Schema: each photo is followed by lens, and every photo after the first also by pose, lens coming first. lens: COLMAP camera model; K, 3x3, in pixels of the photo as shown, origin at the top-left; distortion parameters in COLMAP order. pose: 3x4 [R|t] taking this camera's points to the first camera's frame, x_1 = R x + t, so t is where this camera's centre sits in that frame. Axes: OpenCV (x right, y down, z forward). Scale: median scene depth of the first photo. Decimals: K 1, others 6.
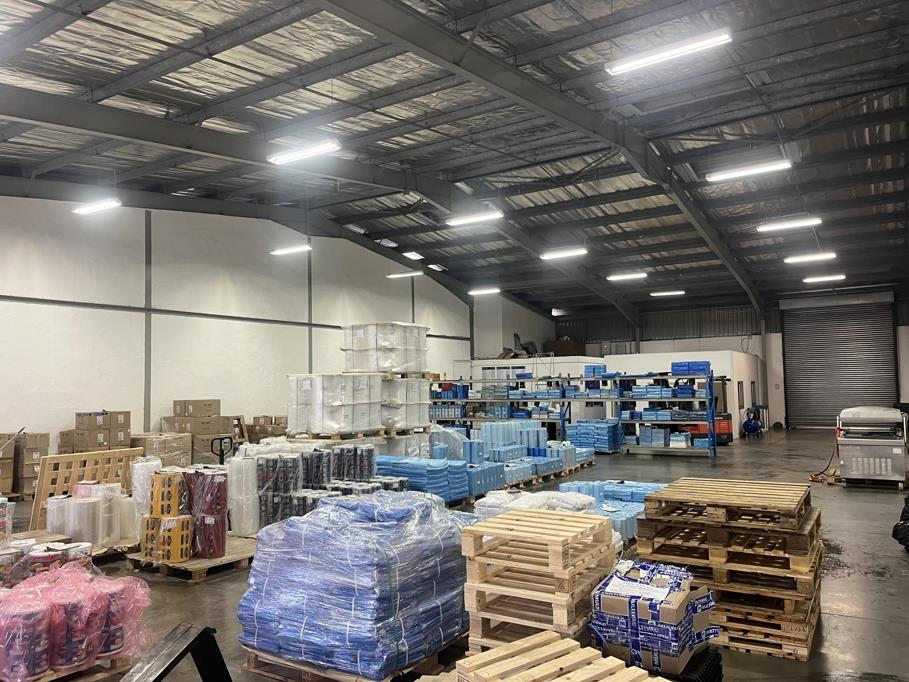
lens RADIAL K [[680.7, 0, 447.2], [0, 680.7, 343.4], [0, 0, 1]] dist [0.078339, -0.102723]
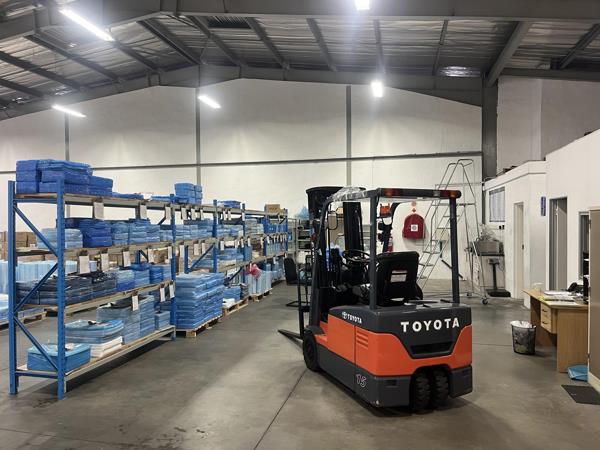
lens RADIAL K [[449.3, 0, 295.2], [0, 449.3, 226.6], [0, 0, 1]] dist [0.078339, -0.102723]
pose [[0.325820, 0.027310, -0.945037, 0.435798], [0.060566, 0.996927, 0.049691, 0.036766], [0.943490, -0.073427, 0.323165, 0.665111]]
